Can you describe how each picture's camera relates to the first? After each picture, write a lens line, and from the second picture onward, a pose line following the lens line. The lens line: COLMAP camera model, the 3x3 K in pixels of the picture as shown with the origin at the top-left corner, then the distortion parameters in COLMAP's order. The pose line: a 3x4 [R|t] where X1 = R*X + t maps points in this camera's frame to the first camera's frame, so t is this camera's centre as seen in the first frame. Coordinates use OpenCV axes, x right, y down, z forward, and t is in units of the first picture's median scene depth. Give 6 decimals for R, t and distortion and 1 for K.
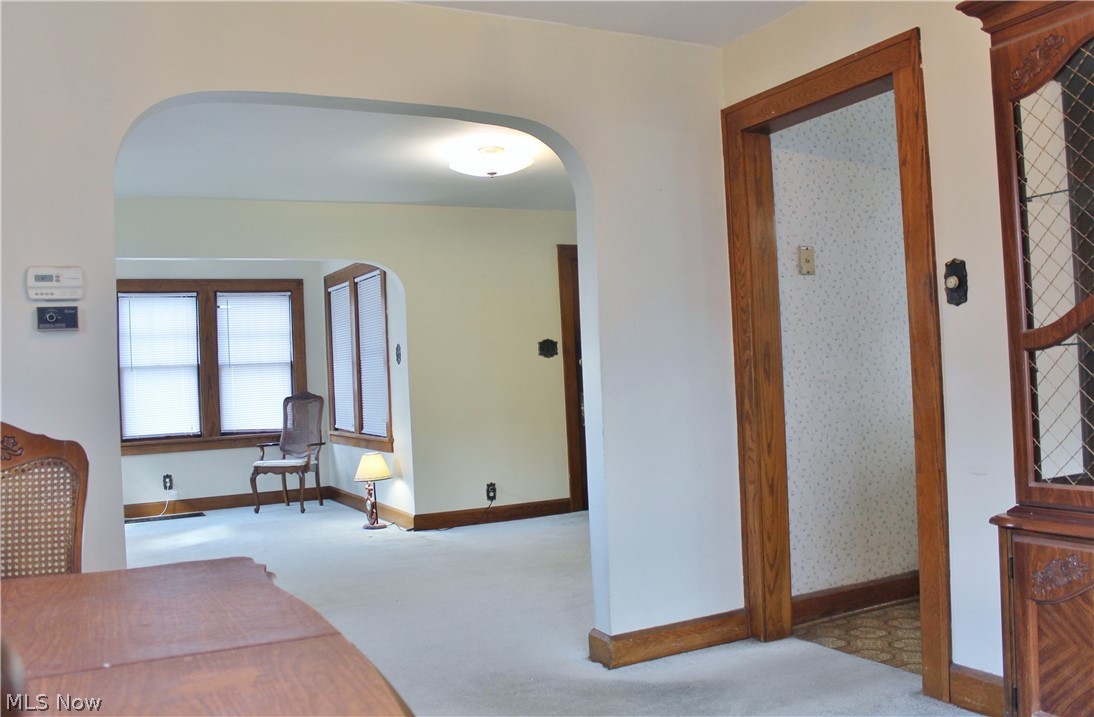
lens RADIAL K [[947.1, 0, 547.0], [0, 947.1, 358.5], [0, 0, 1]] dist [-0.158726, -0.000143]
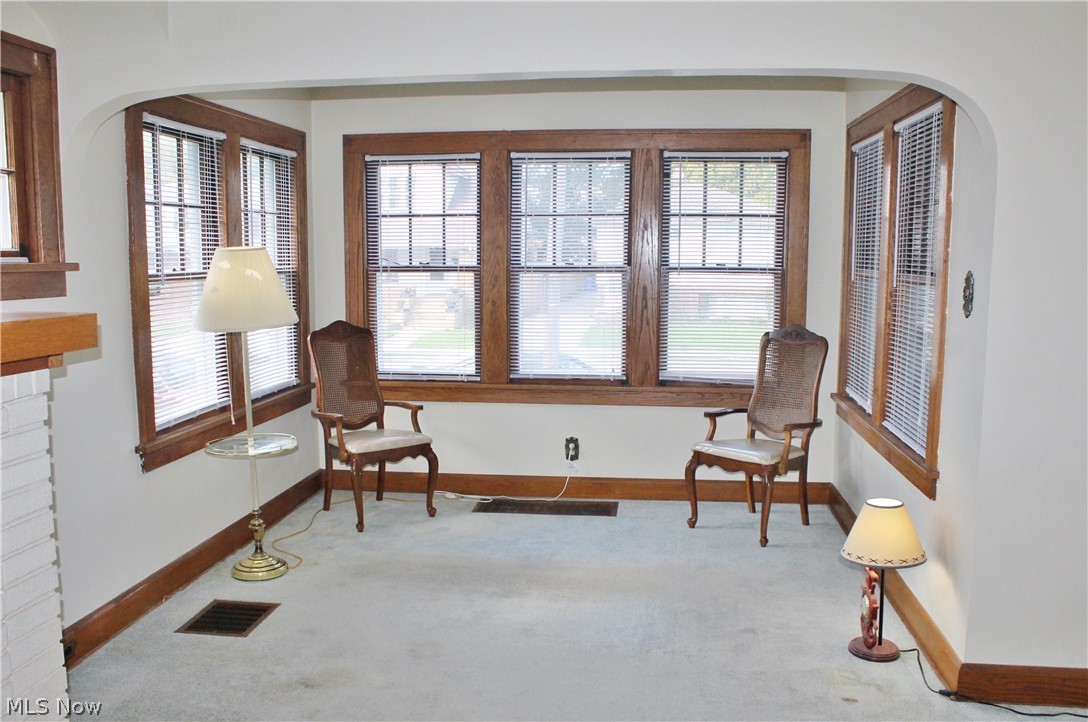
lens RADIAL K [[923.3, 0, 540.4], [0, 923.3, 367.0], [0, 0, 1]] dist [-0.159066, 0.131305]
pose [[0.816015, 0.118563, -0.565740, -0.070209], [-0.029528, 0.986010, 0.164049, -0.029225], [0.577275, -0.117161, 0.808101, 0.475716]]
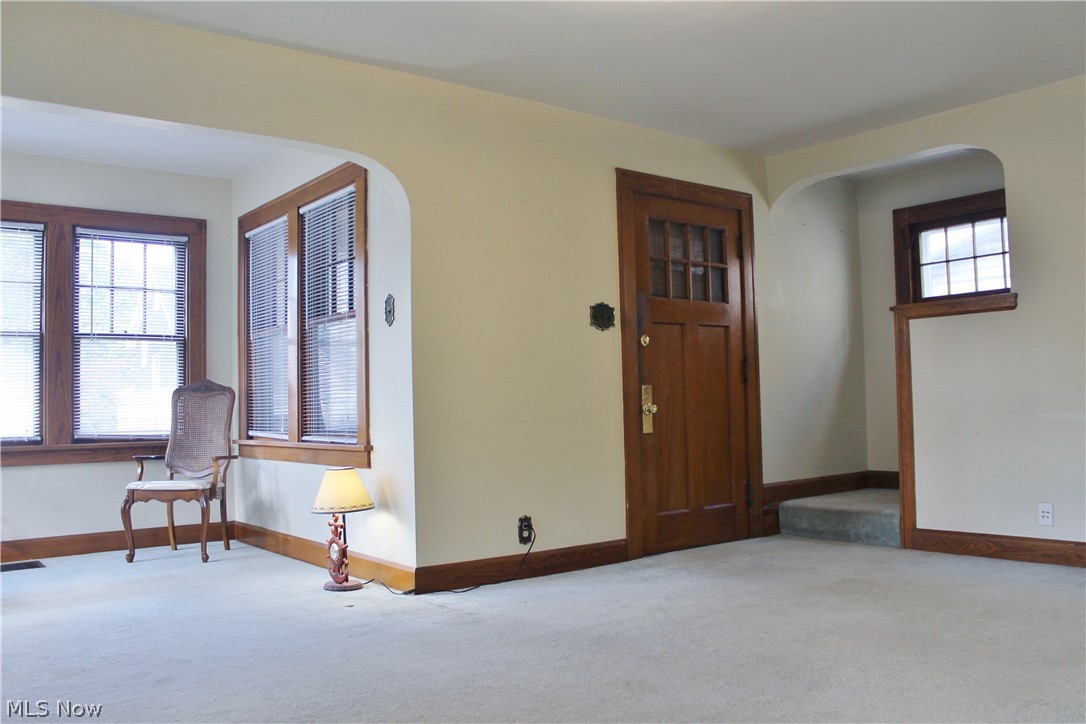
lens RADIAL K [[921.6, 0, 539.4], [0, 921.6, 368.0], [0, 0, 1]] dist [-0.159066, 0.131305]
pose [[0.984428, 0.030428, 0.173137, -0.142673], [-0.024639, 0.999066, -0.035487, 0.046204], [-0.174055, 0.030669, 0.984258, 0.332311]]
